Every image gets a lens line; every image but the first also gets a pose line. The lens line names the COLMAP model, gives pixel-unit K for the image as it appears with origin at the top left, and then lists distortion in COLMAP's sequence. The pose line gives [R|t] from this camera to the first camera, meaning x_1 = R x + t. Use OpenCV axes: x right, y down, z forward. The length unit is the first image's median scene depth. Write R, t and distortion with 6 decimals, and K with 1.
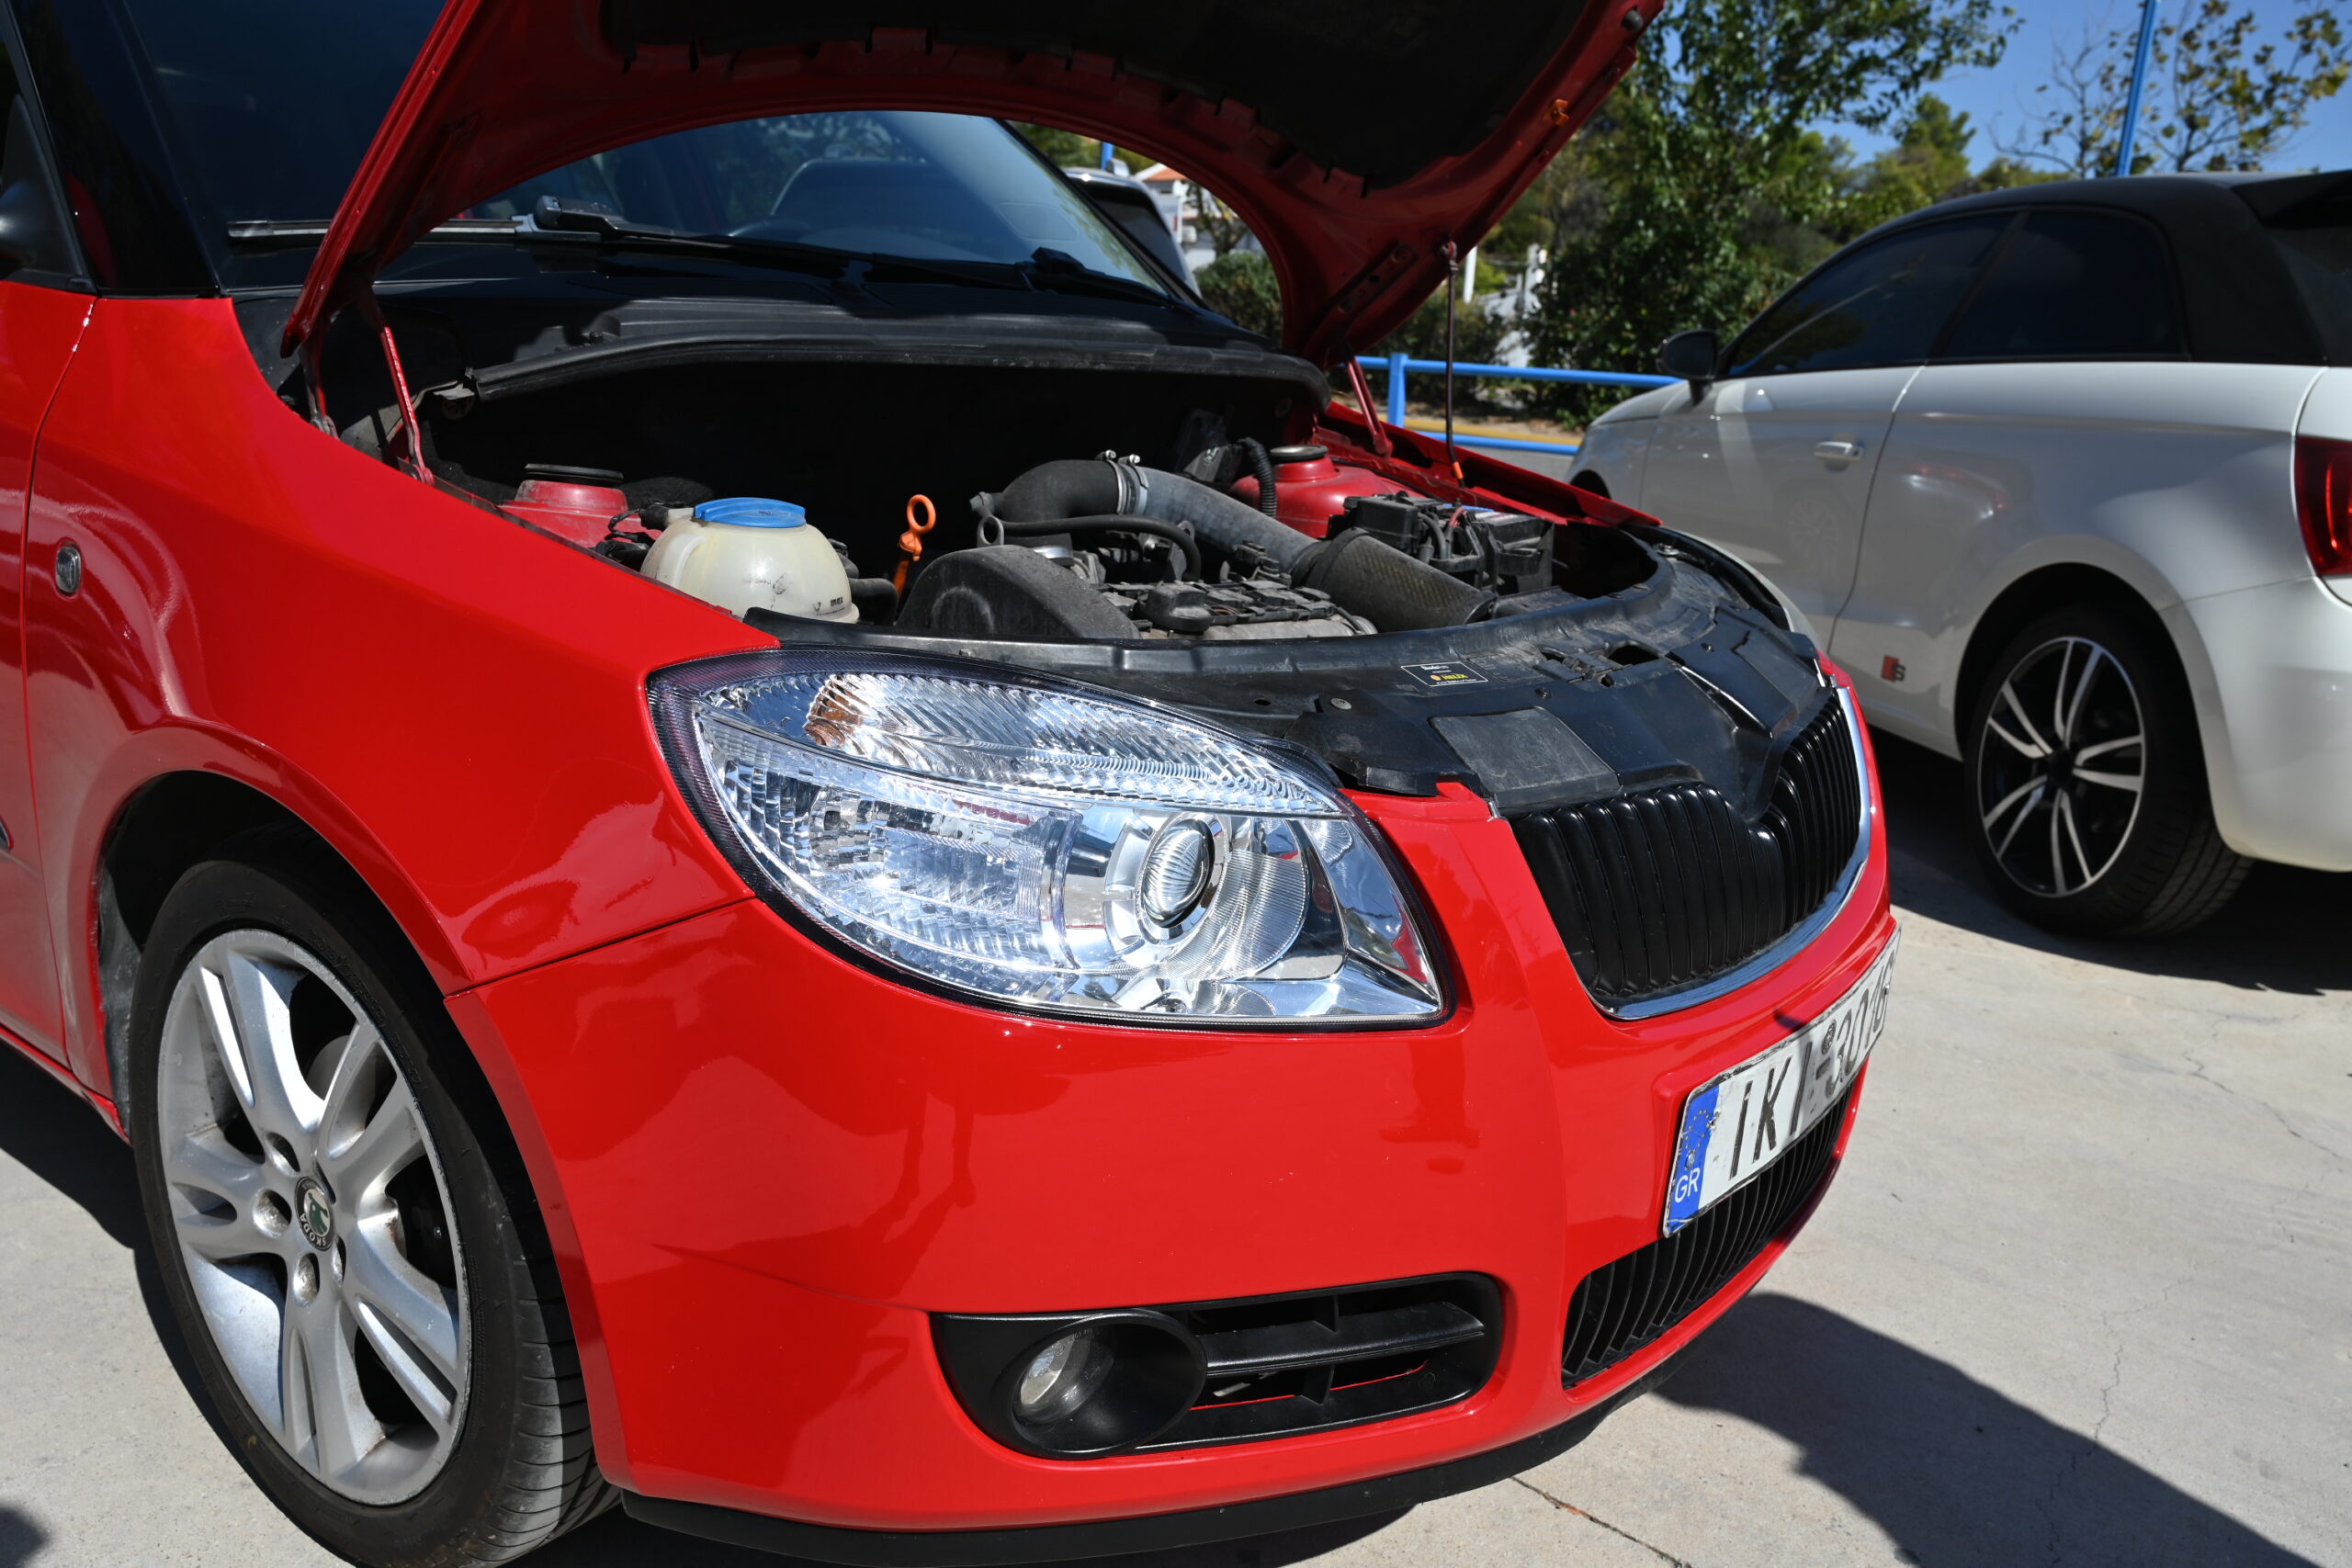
lens RADIAL K [[1751.7, 0, 1175.3], [0, 1751.7, 800.9], [0, 0, 1]] dist [-0.007986, -0.001529]
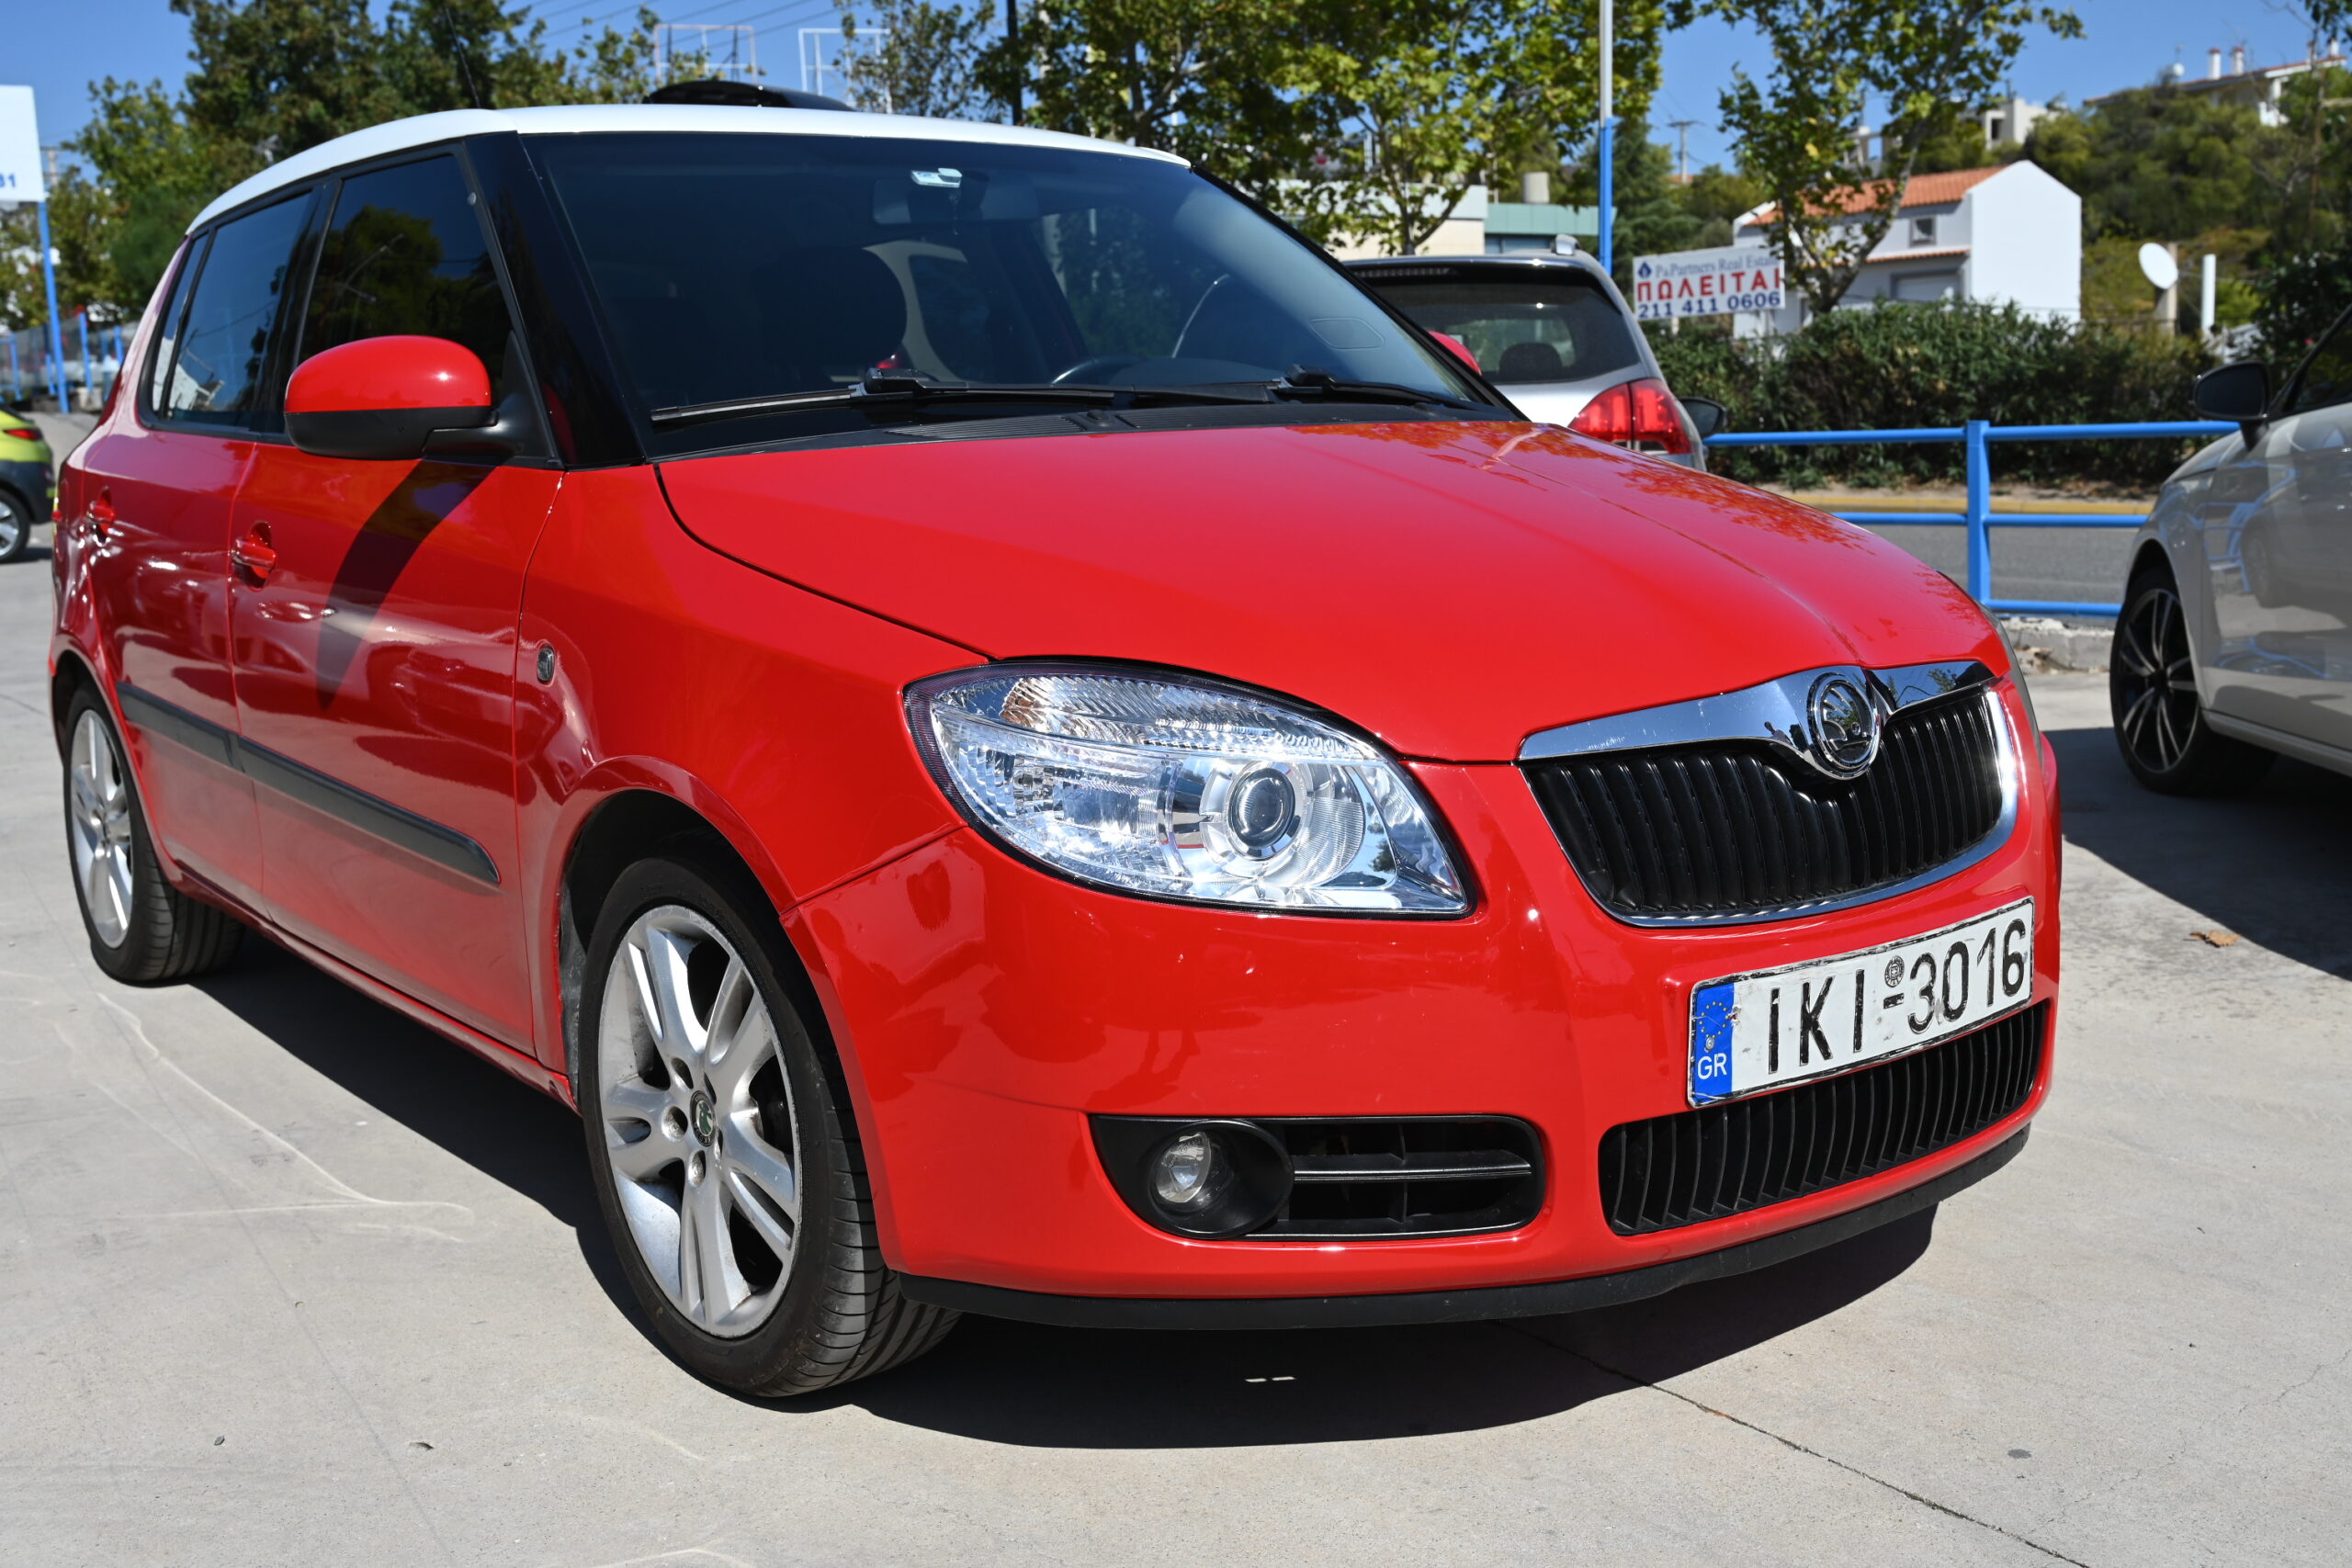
lens RADIAL K [[2338.4, 0, 1187.3], [0, 2338.4, 801.1], [0, 0, 1]] dist [-0.005962, 0.000000]
pose [[0.963013, -0.046561, -0.265402, 0.363503], [0.017107, 0.993535, -0.112226, 0.202021], [0.268911, 0.103535, 0.957584, -0.663745]]
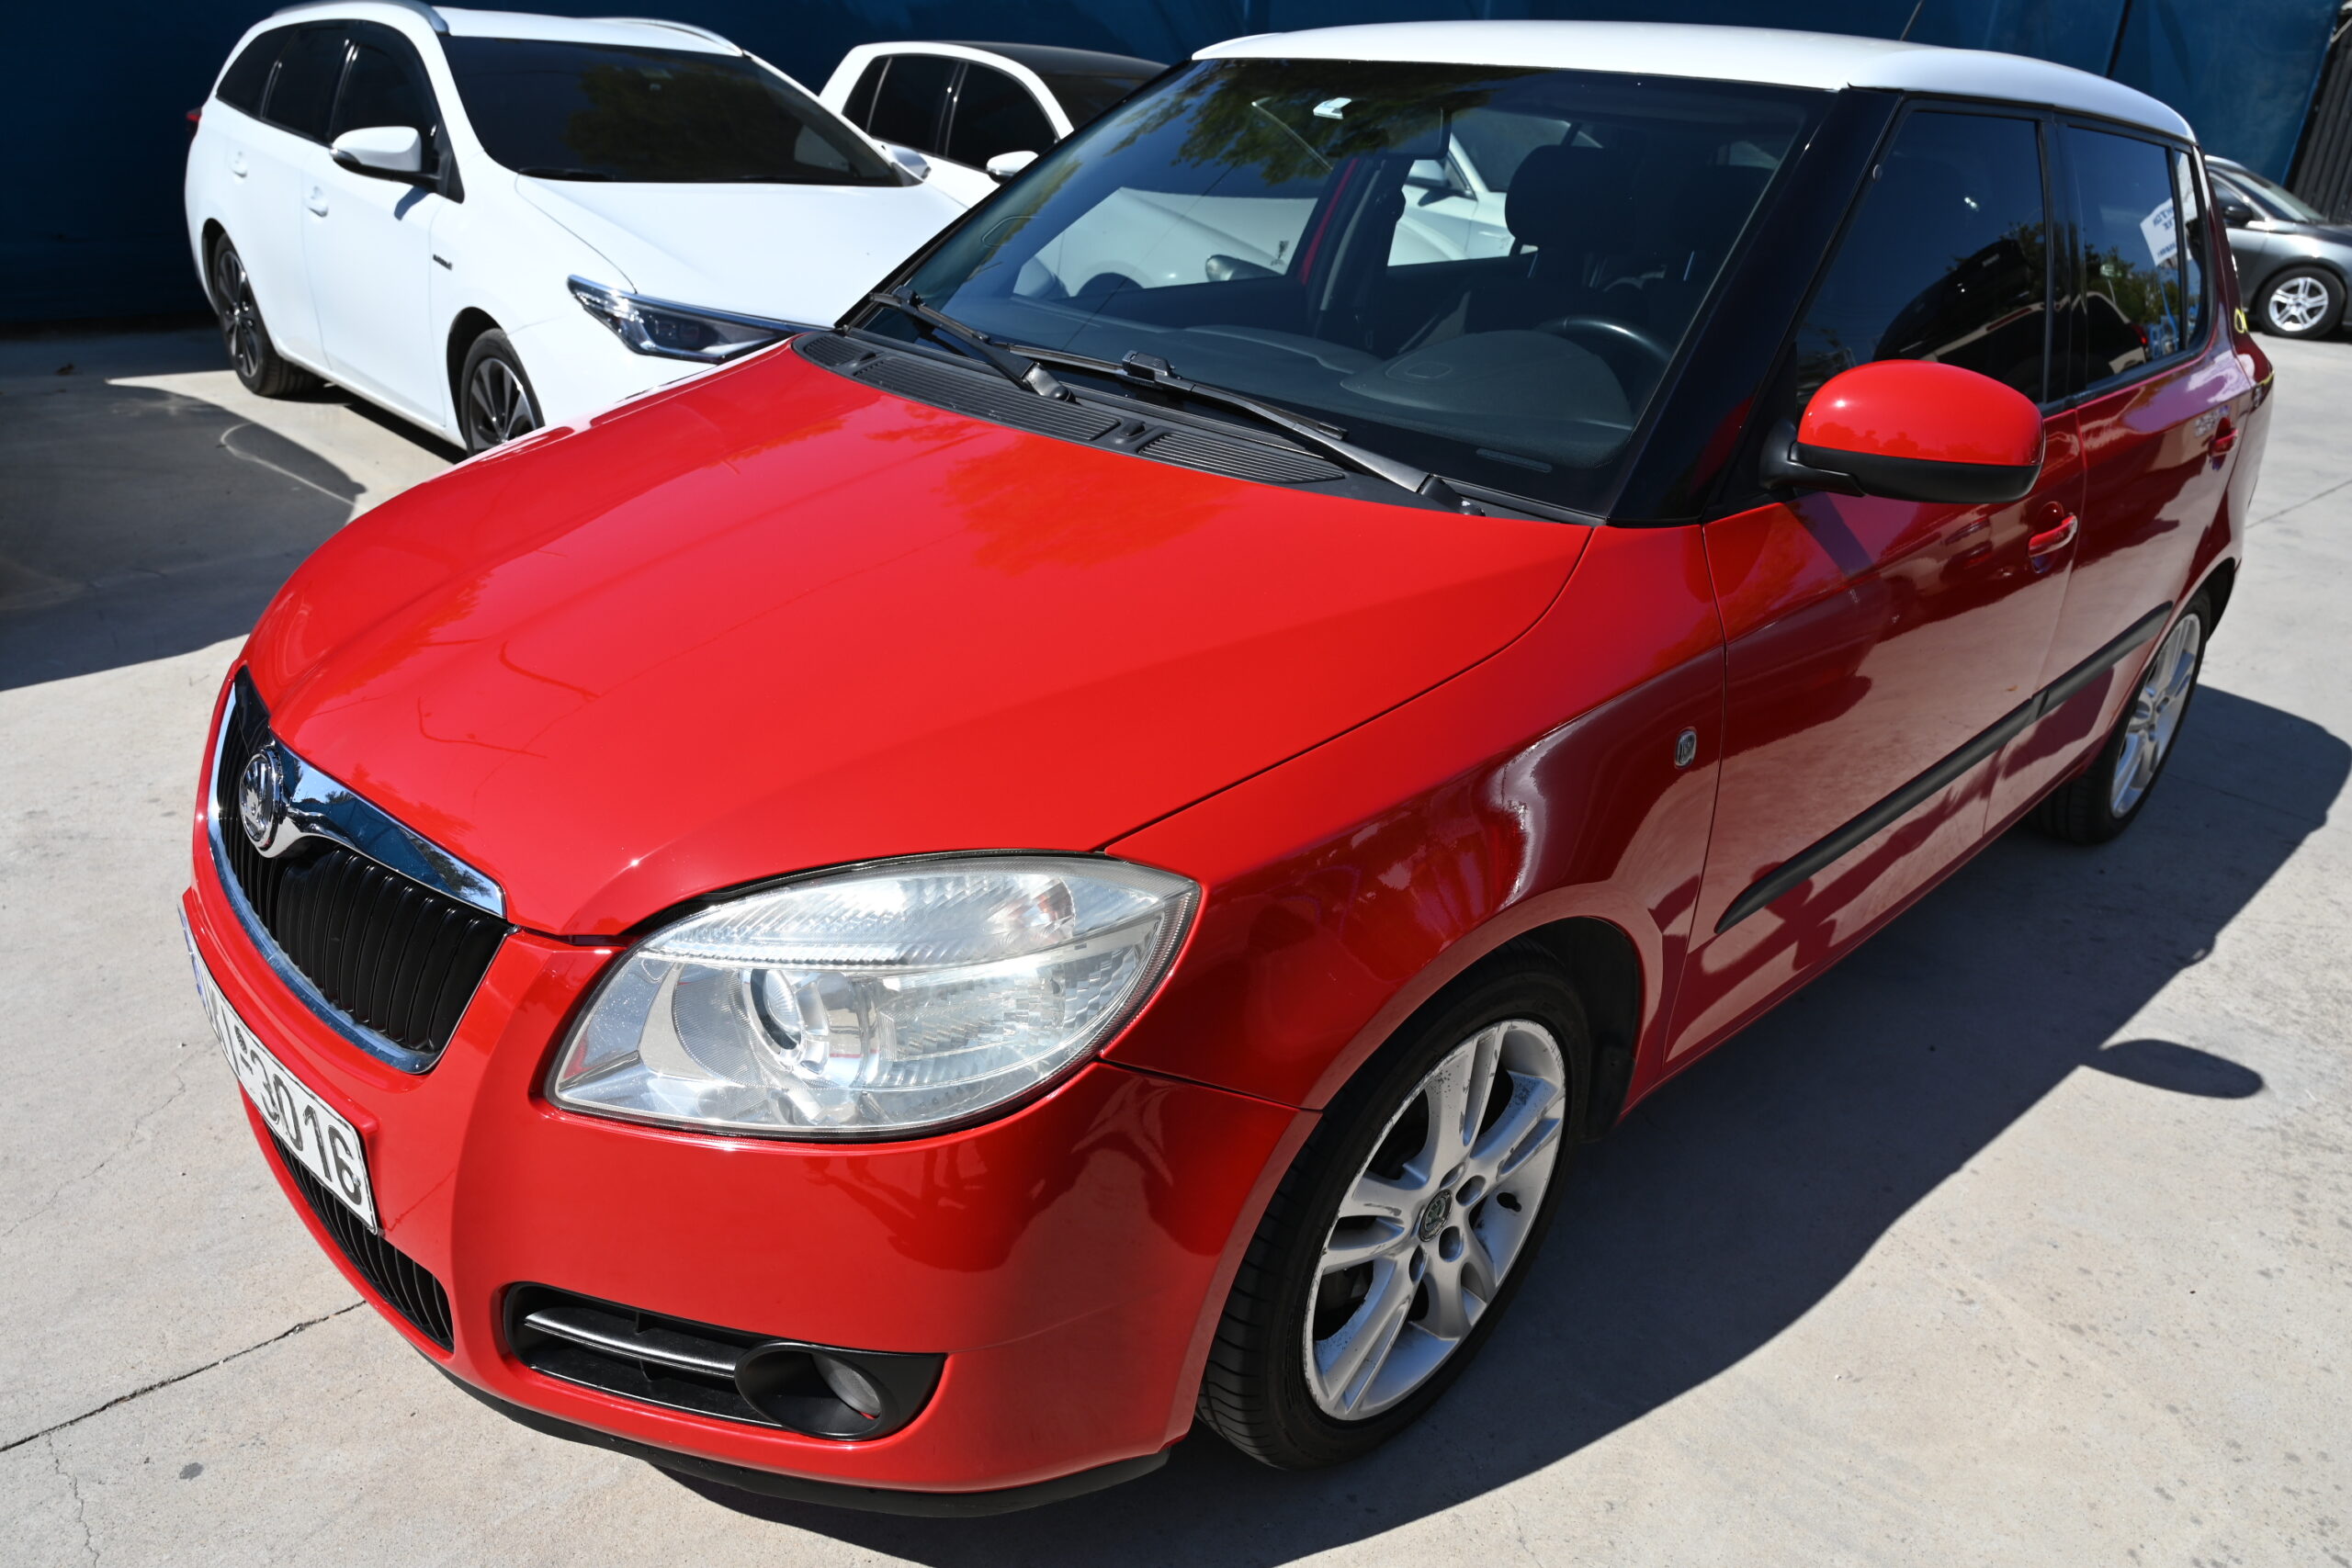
lens RADIAL K [[1571.4, 0, 1183.4], [0, 1571.4, 795.6], [0, 0, 1]] dist [-0.013140, 0.001839]
pose [[-0.134575, 0.338599, -0.931257, 1.299681], [-0.332283, 0.869971, 0.364333, -0.644562], [0.933530, 0.358471, -0.004566, 1.649143]]
